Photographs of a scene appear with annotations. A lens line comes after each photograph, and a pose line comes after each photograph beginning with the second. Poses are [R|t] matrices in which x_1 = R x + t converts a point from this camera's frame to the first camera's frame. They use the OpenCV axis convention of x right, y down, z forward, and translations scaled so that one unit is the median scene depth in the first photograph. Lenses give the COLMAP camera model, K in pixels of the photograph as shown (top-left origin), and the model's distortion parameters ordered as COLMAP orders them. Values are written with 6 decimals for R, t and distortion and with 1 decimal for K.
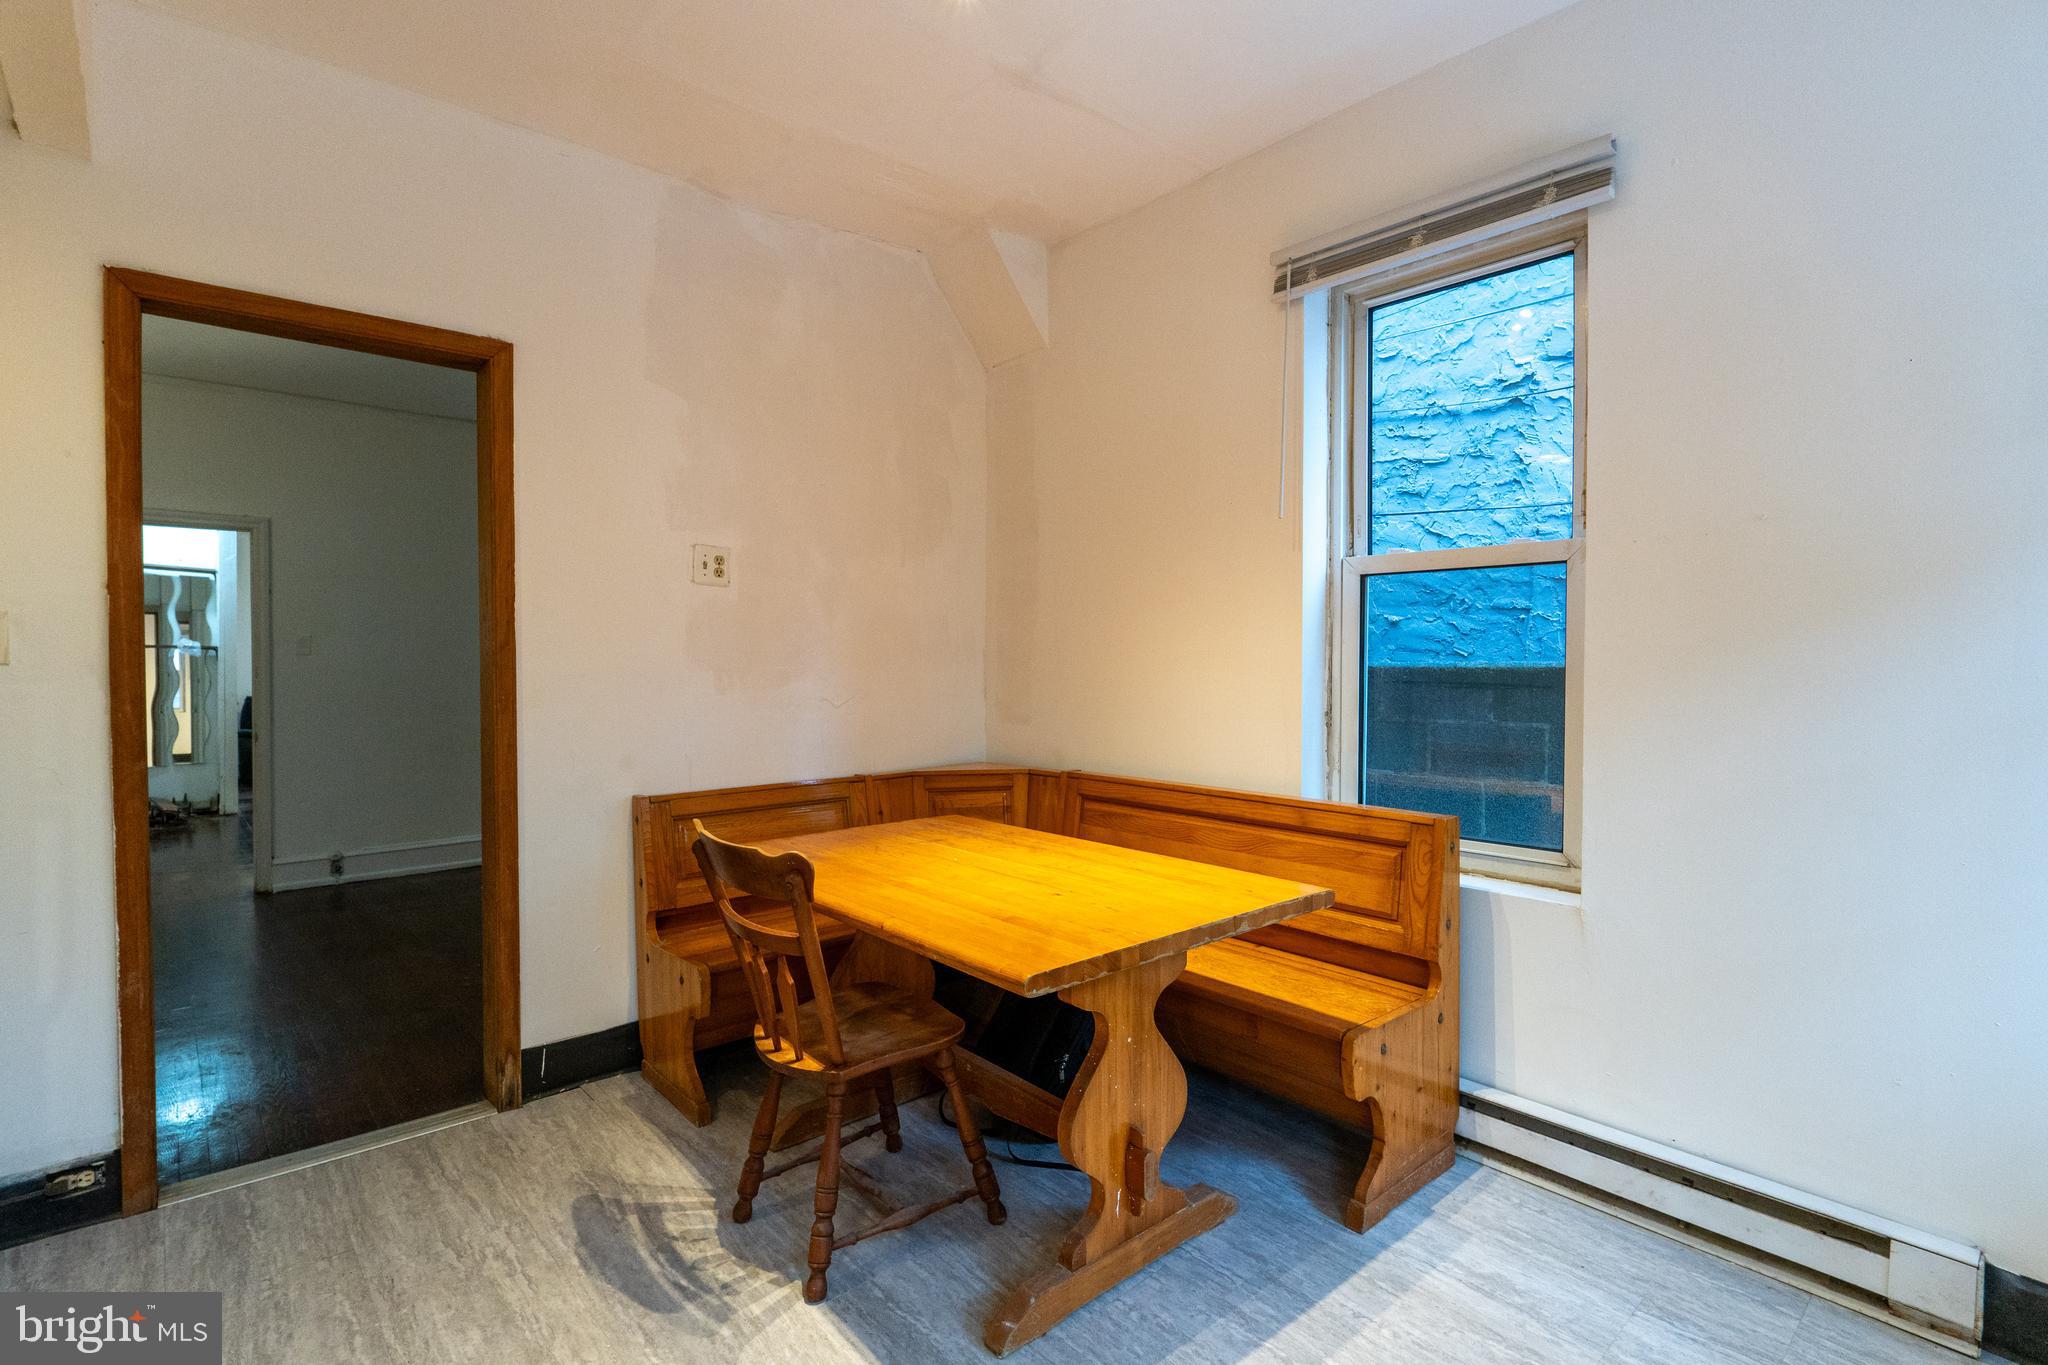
lens RADIAL K [[945.6, 0, 1019.0], [0, 945.6, 680.9], [0, 0, 1]] dist [-0.007552, 0.001846]
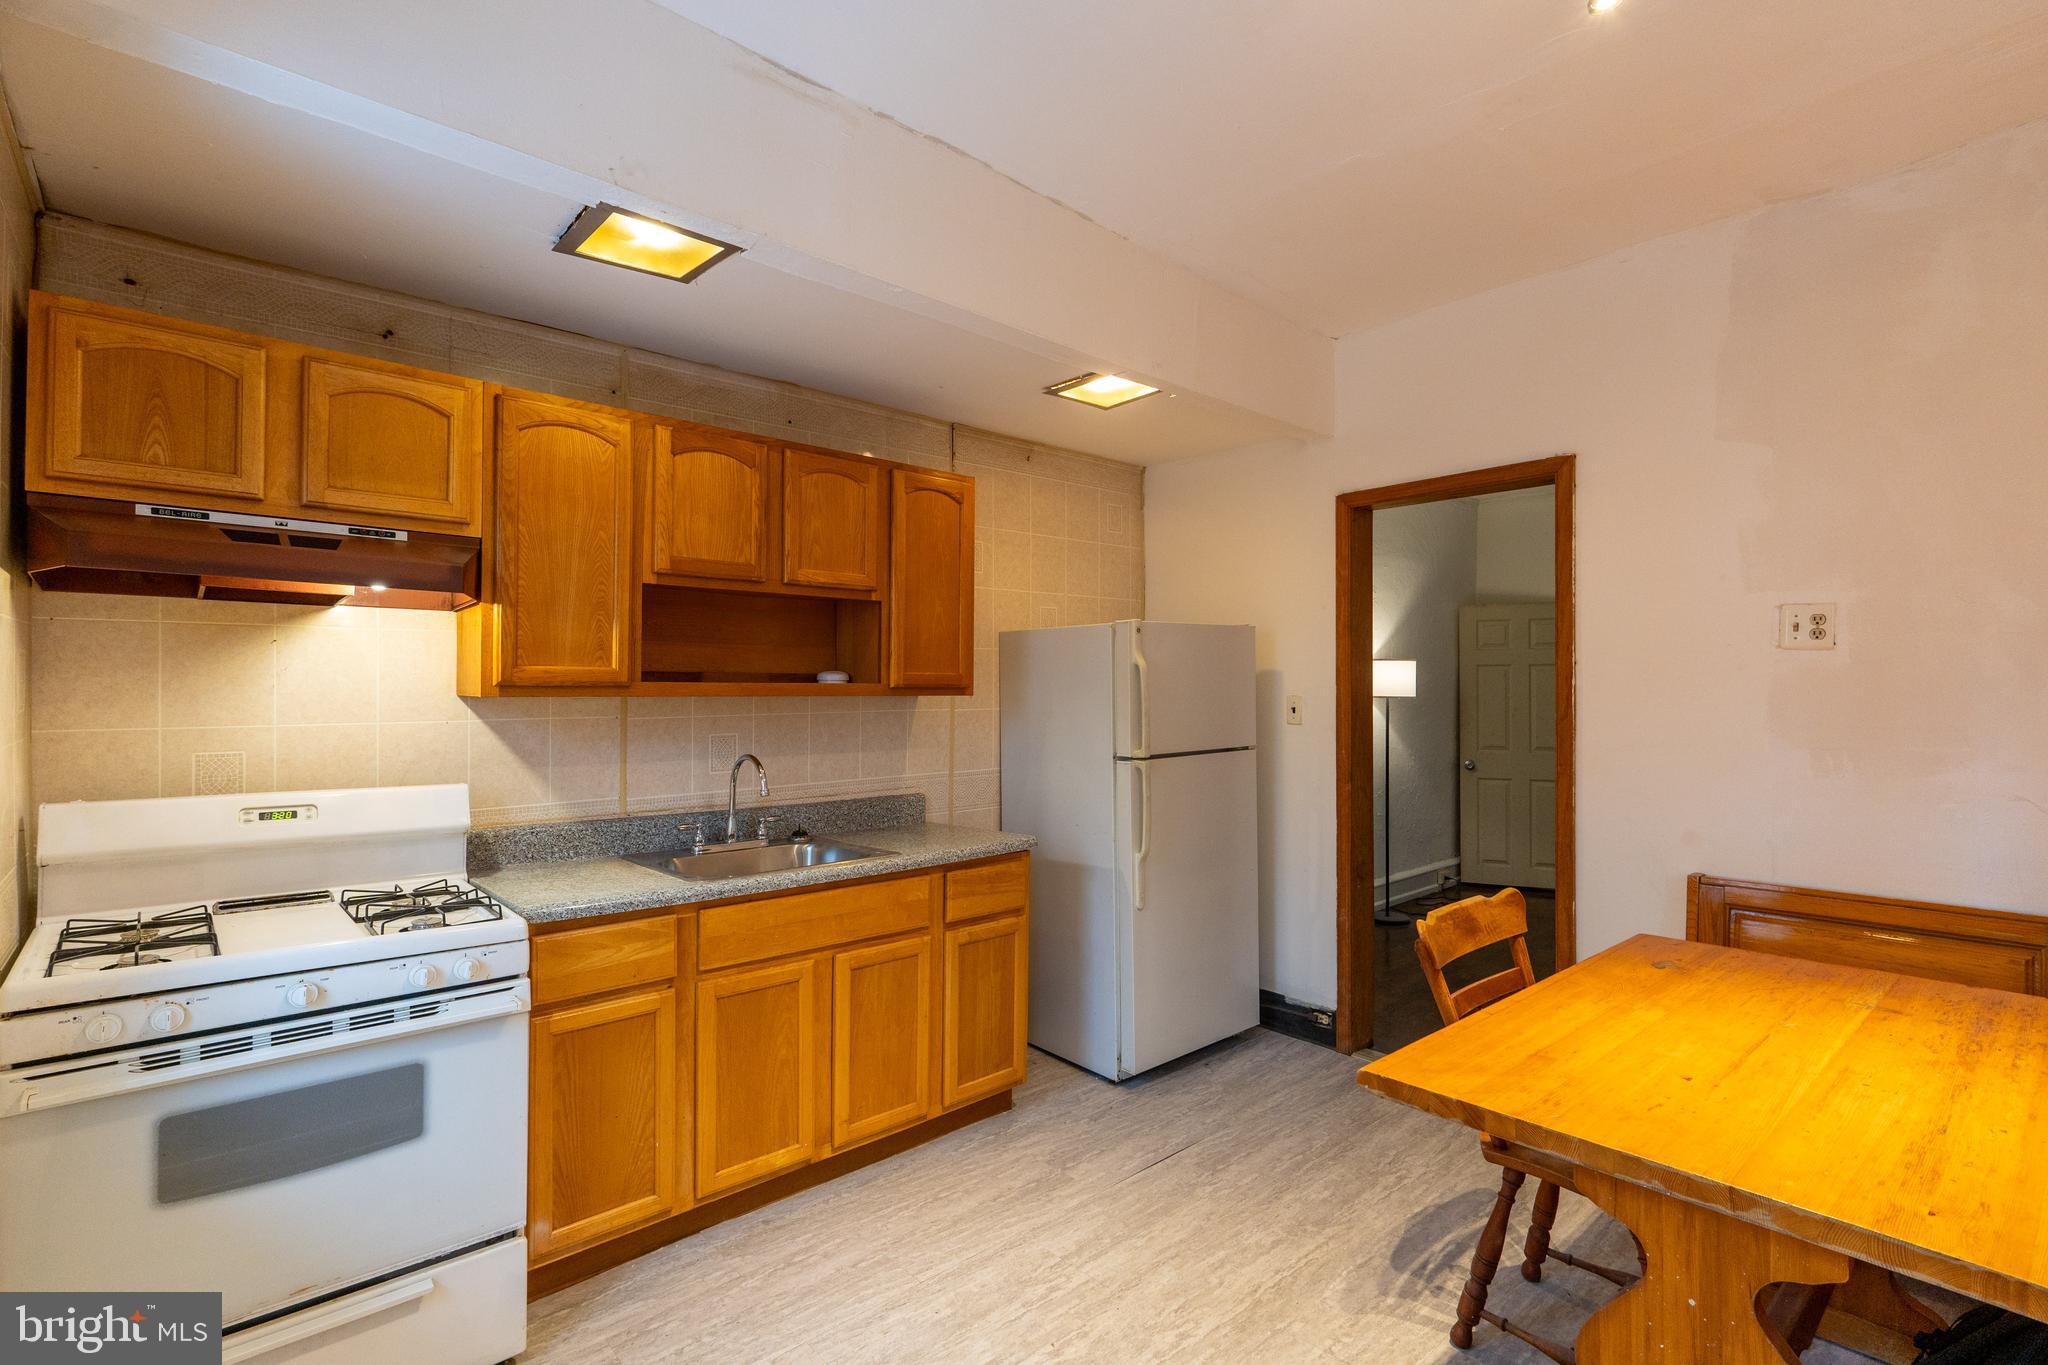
lens RADIAL K [[945.6, 0, 1031.8], [0, 945.6, 683.5], [0, 0, 1]] dist [-0.007552, 0.001846]
pose [[0.004812, -0.003674, -0.999982, 0.297596], [-0.018787, 0.999816, -0.003764, -0.030781], [0.999812, 0.018804, 0.004742, 0.168280]]
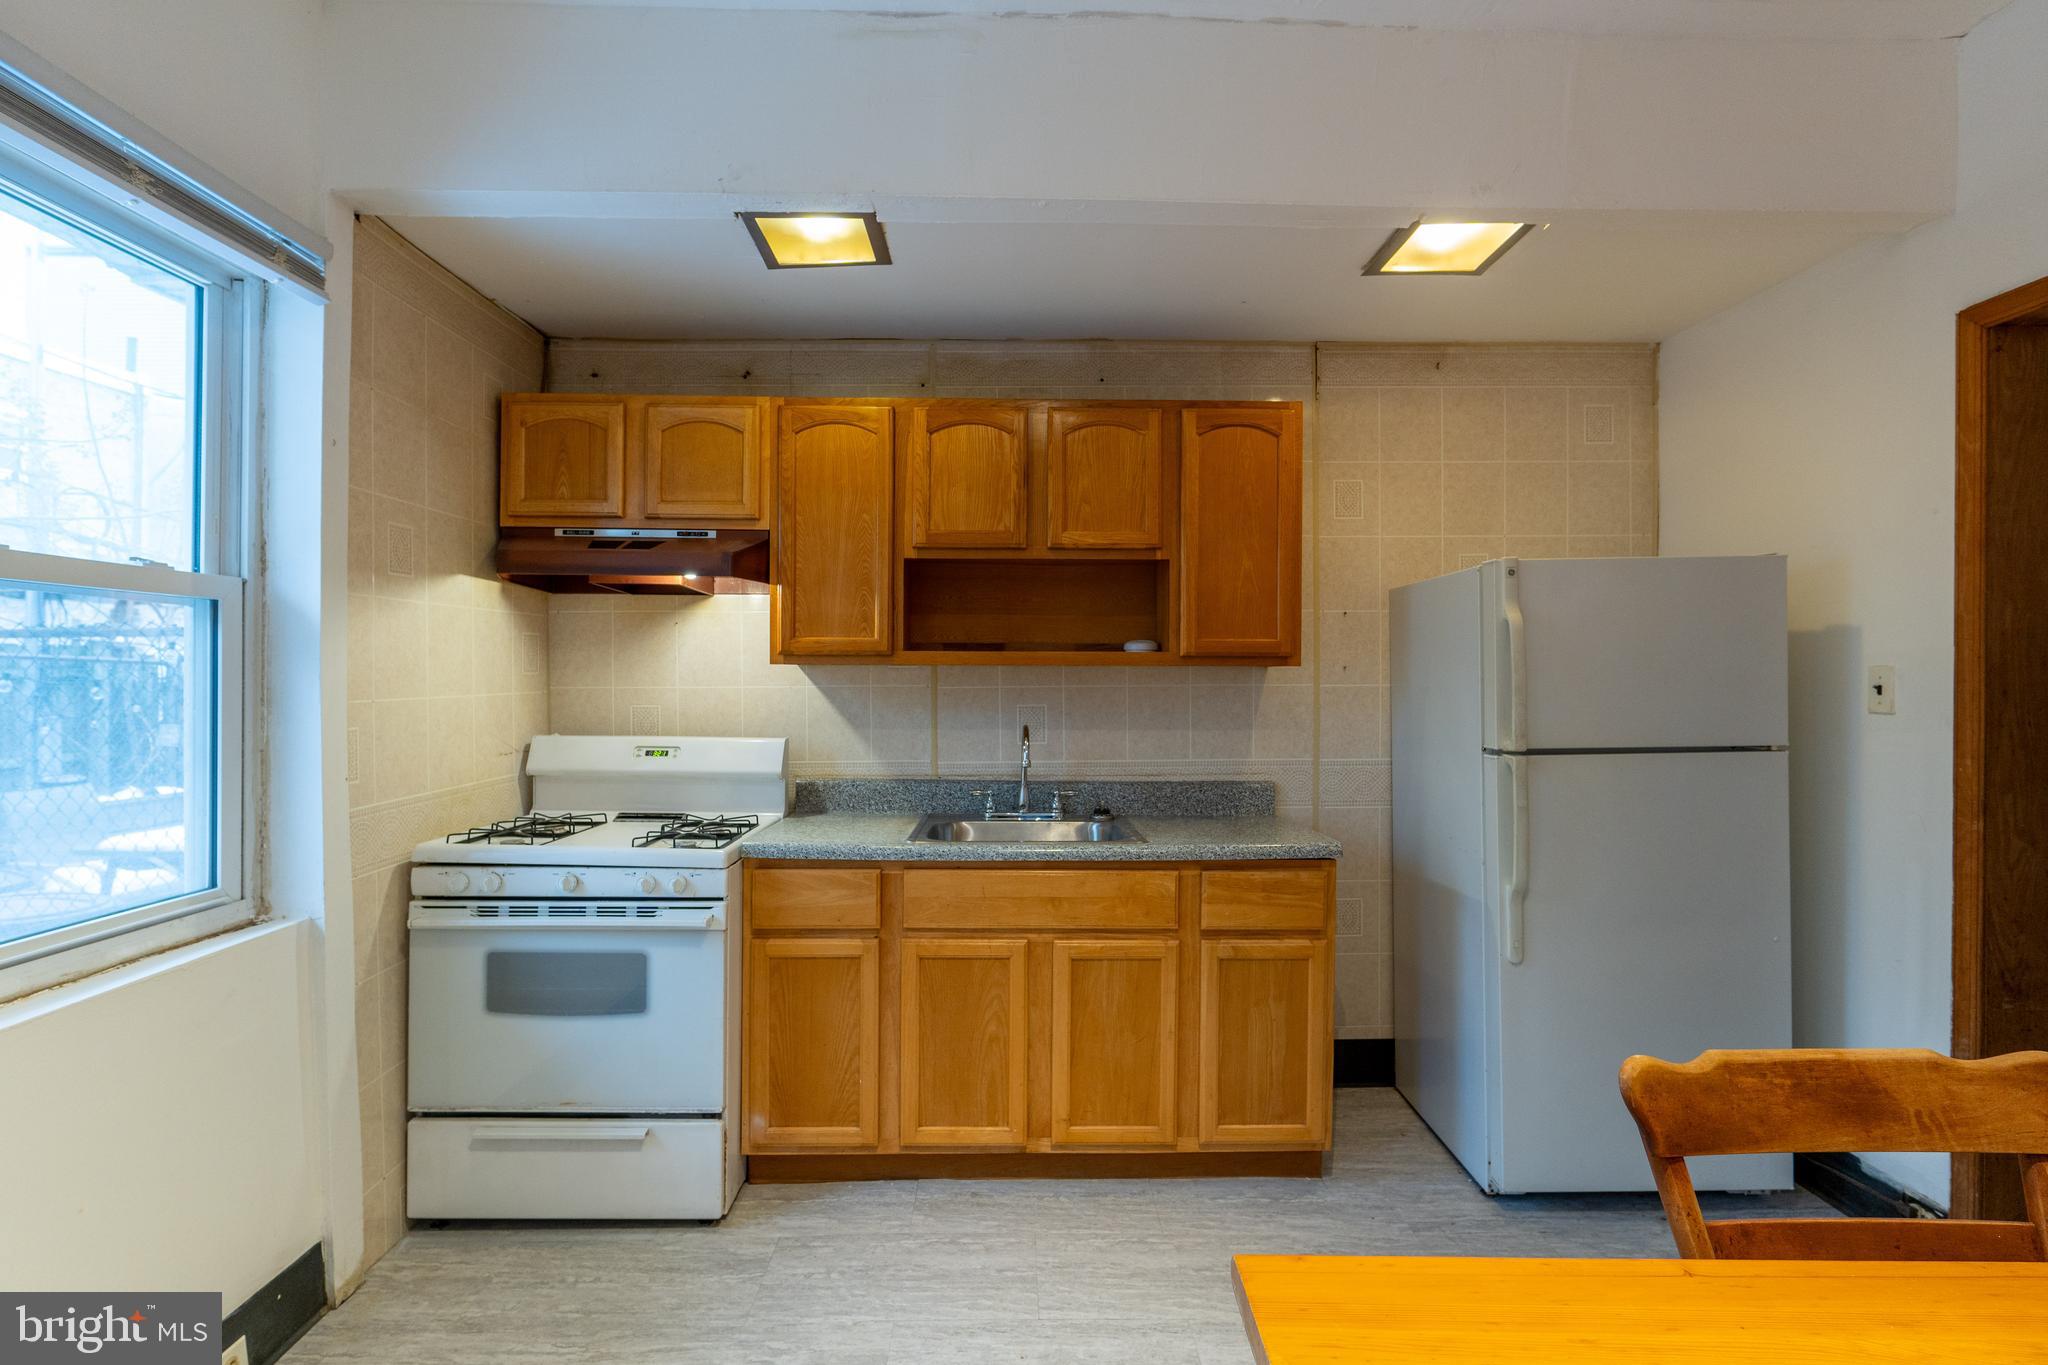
lens RADIAL K [[945.6, 0, 1026.9], [0, 945.6, 684.0], [0, 0, 1]] dist [-0.007552, 0.001846]
pose [[-0.658851, 0.005293, -0.752255, 0.160450], [-0.013819, 0.999721, 0.019138, -0.022616], [0.752147, 0.023005, -0.658594, 0.359024]]
